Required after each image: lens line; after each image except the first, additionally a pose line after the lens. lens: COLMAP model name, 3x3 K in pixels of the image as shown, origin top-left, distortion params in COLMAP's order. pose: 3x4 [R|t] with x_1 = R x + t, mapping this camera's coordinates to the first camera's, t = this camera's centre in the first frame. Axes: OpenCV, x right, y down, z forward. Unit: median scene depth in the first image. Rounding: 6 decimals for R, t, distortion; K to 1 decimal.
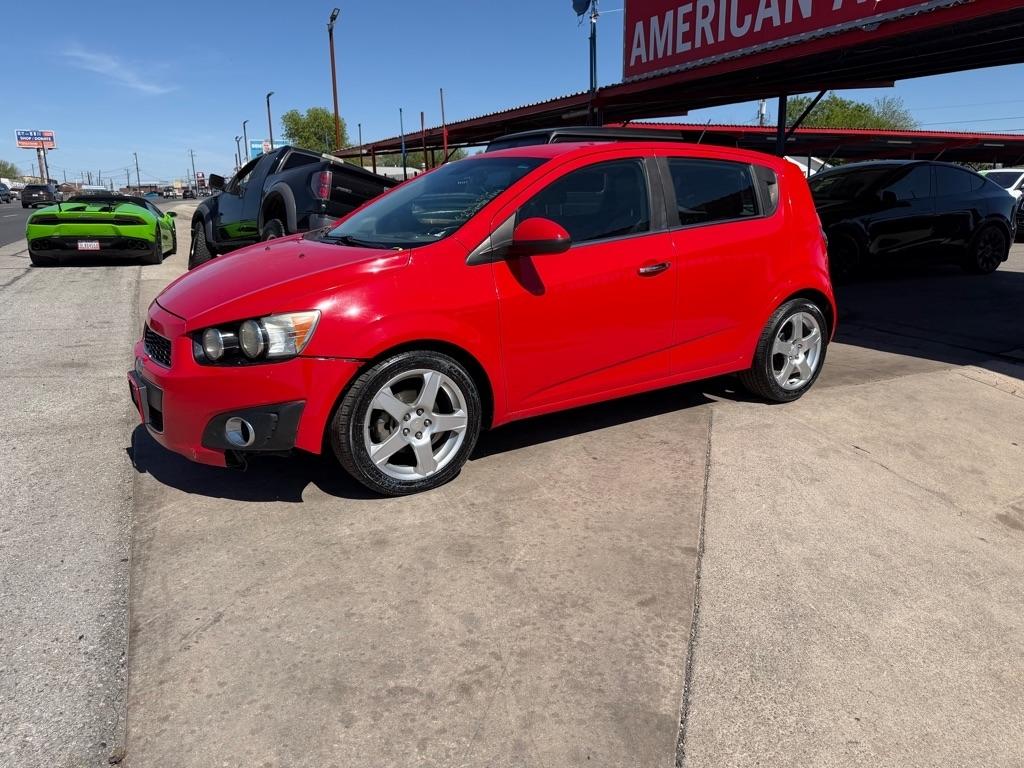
lens RADIAL K [[711.1, 0, 521.6], [0, 711.1, 381.3], [0, 0, 1]] dist [0.005197, -0.012076]
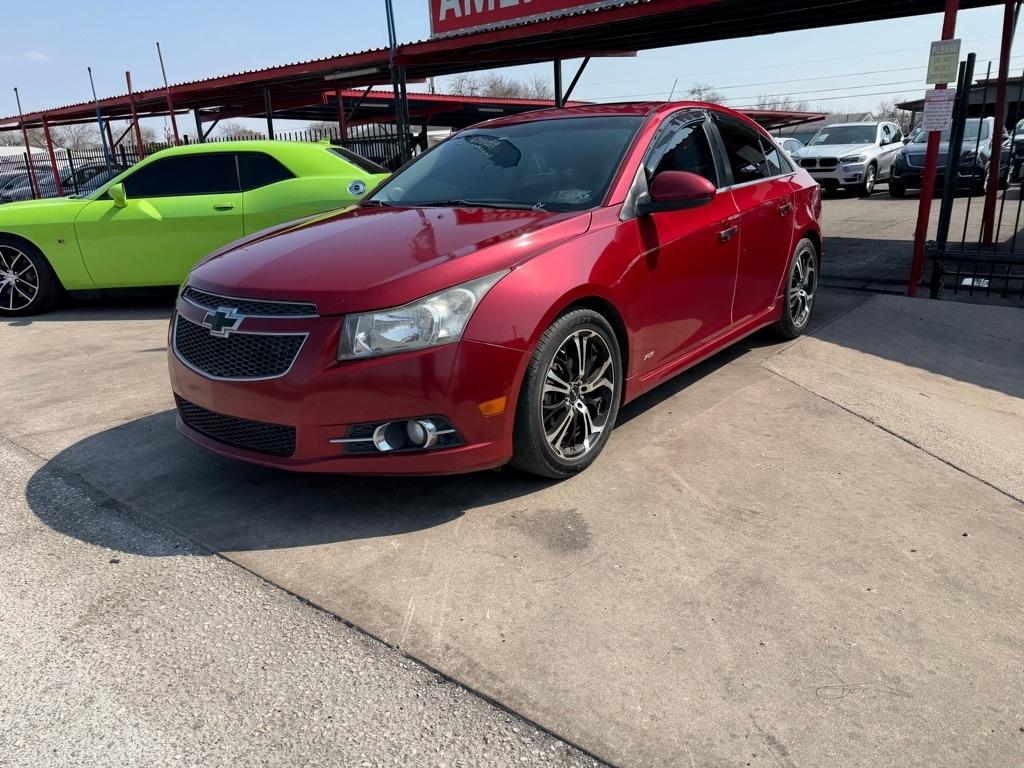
lens RADIAL K [[711.9, 0, 511.4], [0, 711.9, 395.5], [0, 0, 1]] dist [0.006632, -0.017574]
pose [[0.907434, -0.151784, 0.391823, -0.217485], [0.132542, 0.988269, 0.075876, -0.021757], [-0.398743, -0.016919, 0.916907, 0.118190]]
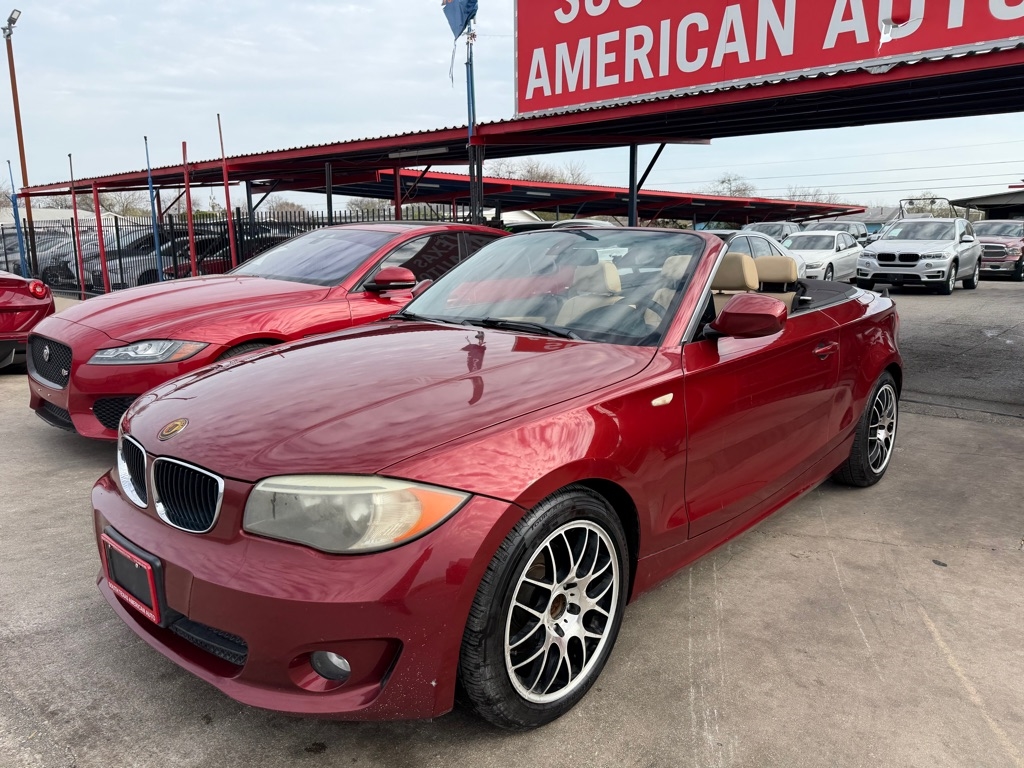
lens RADIAL K [[711.5, 0, 514.1], [0, 711.5, 384.6], [0, 0, 1]] dist [0.015448, -0.023773]
pose [[0.921825, -0.066779, 0.381810, -0.229432], [0.089900, 0.995021, -0.043022, -0.072973], [-0.377036, 0.073983, 0.923239, 0.264647]]
